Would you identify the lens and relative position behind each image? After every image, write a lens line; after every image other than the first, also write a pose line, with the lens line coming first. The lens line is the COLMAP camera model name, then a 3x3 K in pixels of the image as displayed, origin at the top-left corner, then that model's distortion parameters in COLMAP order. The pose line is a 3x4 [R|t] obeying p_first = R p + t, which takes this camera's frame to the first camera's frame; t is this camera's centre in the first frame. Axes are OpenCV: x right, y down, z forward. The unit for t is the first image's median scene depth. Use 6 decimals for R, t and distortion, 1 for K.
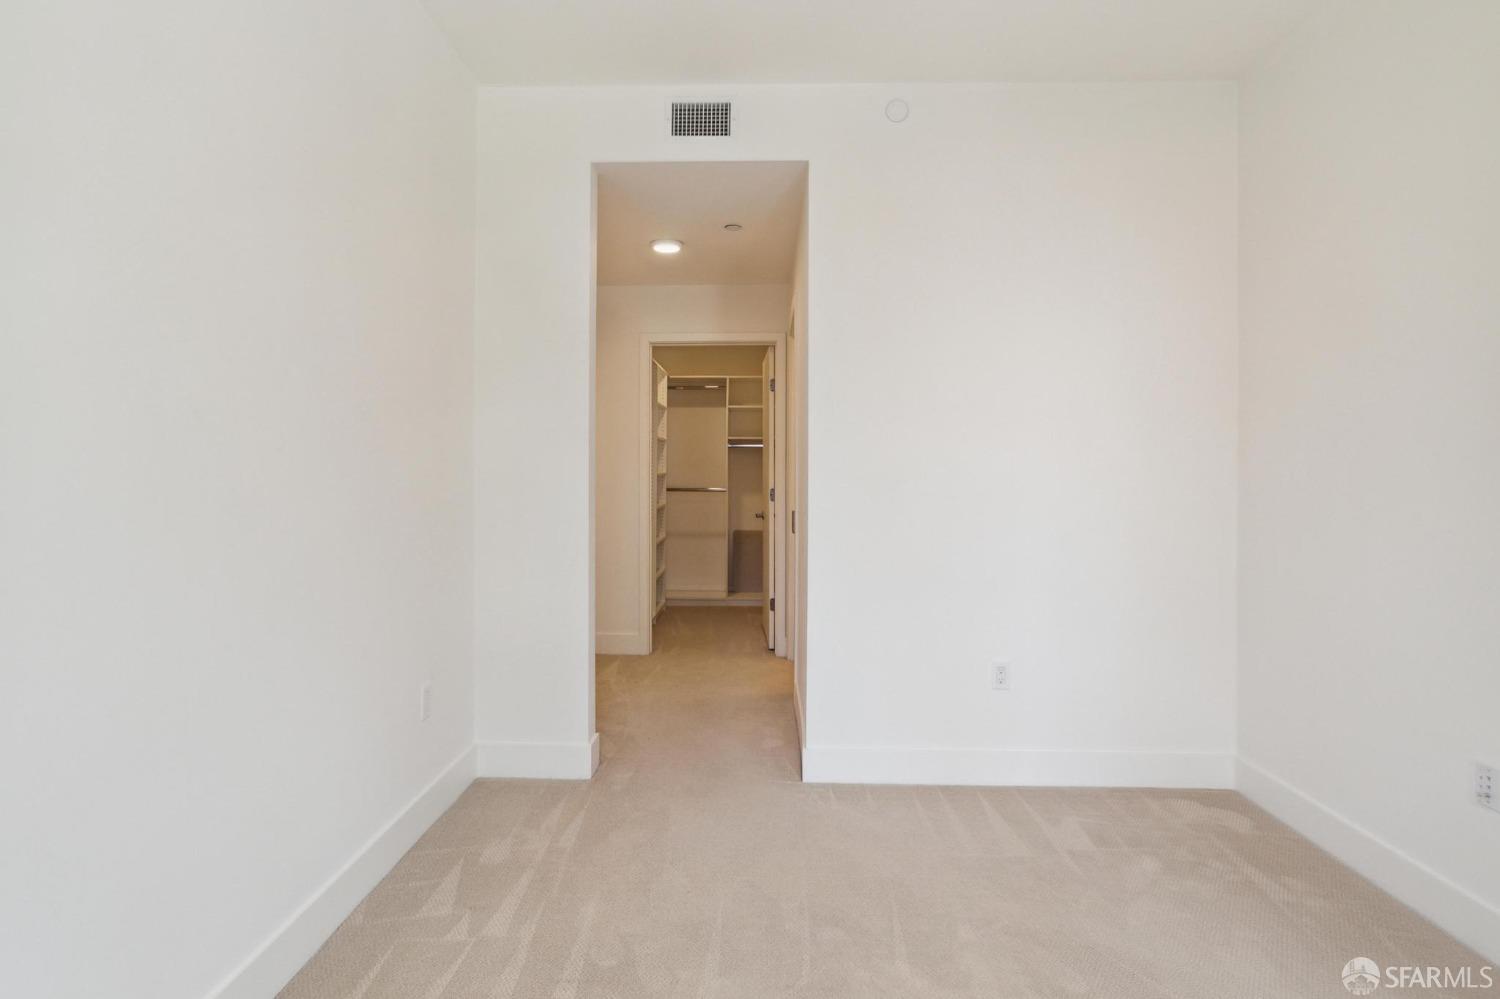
lens RADIAL K [[728.5, 0, 745.6], [0, 728.5, 501.6], [0, 0, 1]] dist [-0.003558, -0.000347]
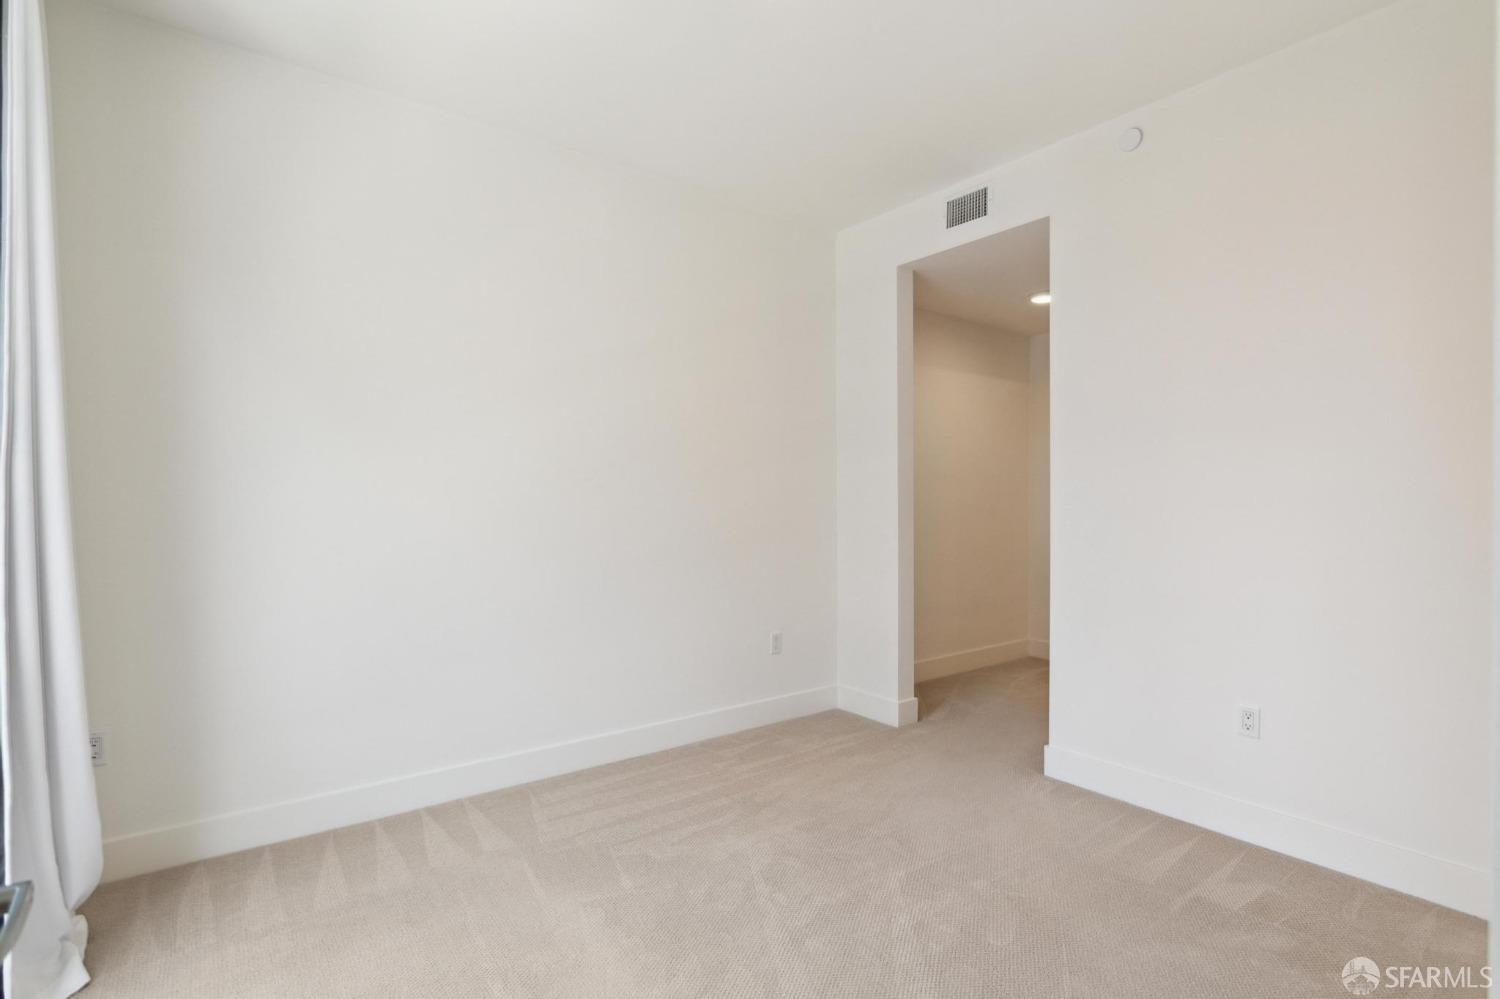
lens RADIAL K [[720.2, 0, 741.8], [0, 720.2, 498.8], [0, 0, 1]] dist [-0.000867, -0.000044]
pose [[0.633779, -0.003482, -0.773507, 0.646904], [0.006323, 0.999980, 0.000679, -0.043362], [0.773489, -0.005321, 0.633788, -0.059278]]
